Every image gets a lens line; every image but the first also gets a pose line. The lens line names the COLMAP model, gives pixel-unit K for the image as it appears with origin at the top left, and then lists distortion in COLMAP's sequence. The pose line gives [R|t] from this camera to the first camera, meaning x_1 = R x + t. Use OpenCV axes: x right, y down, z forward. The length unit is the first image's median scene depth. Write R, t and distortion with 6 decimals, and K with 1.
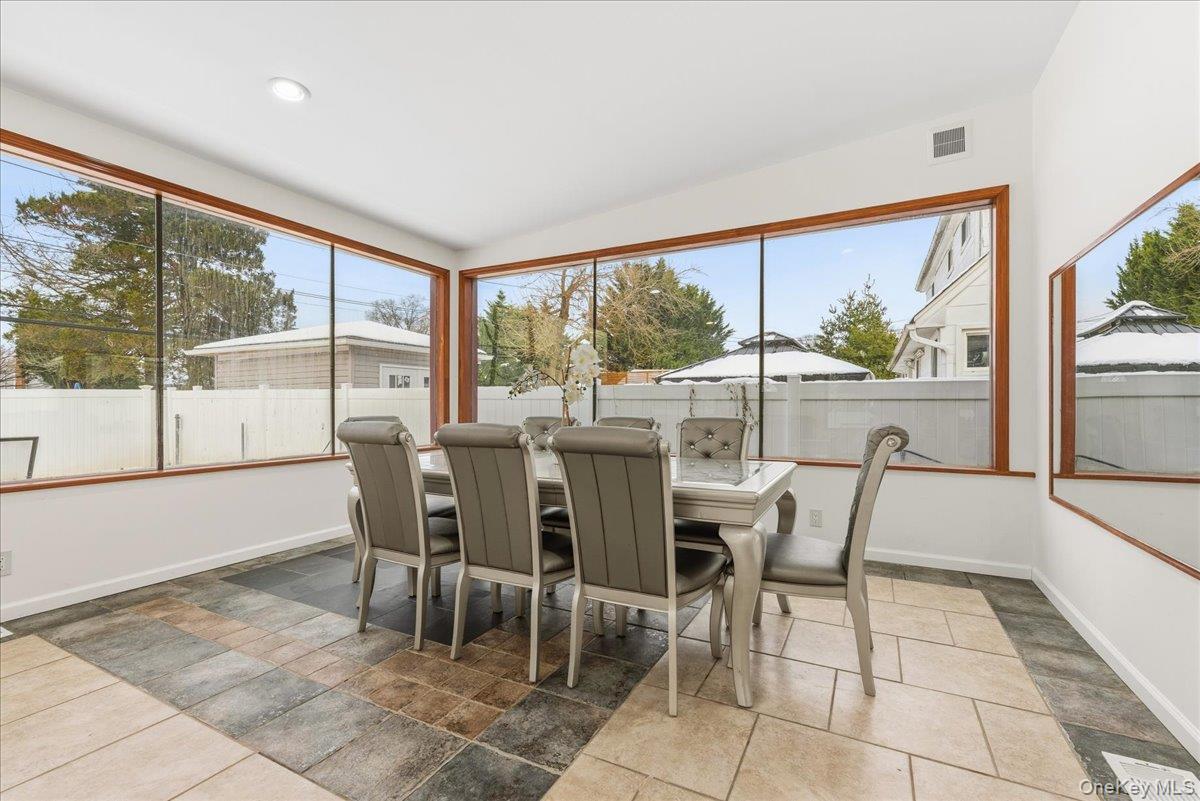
lens RADIAL K [[522.4, 0, 604.3], [0, 522.4, 402.5], [0, 0, 1]] dist [0.000000, -0.000144]
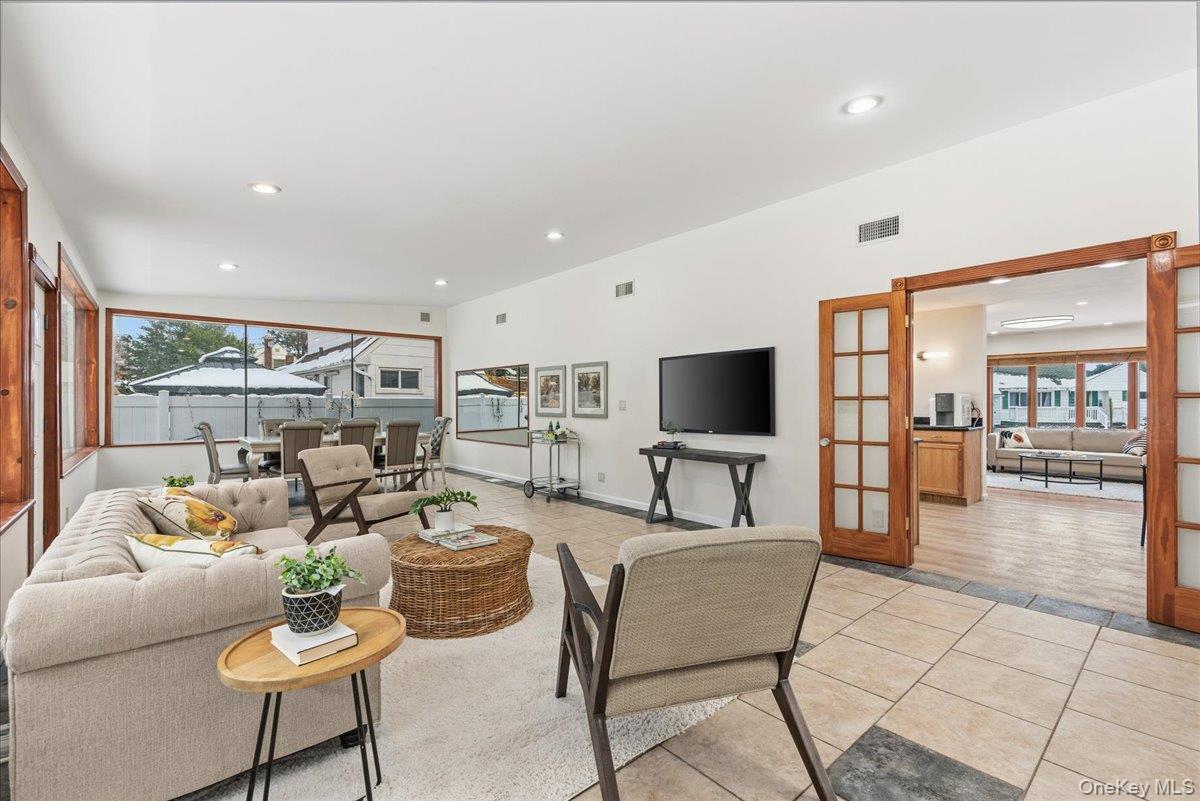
lens RADIAL K [[522.4, 0, 604.3], [0, 522.4, 402.5], [0, 0, 1]] dist [0.000000, -0.000144]
pose [[0.368106, -0.004544, 0.929773, -1.968239], [-0.003777, 0.999972, 0.006383, -0.072512], [-0.929776, -0.005861, 0.368079, -1.147837]]
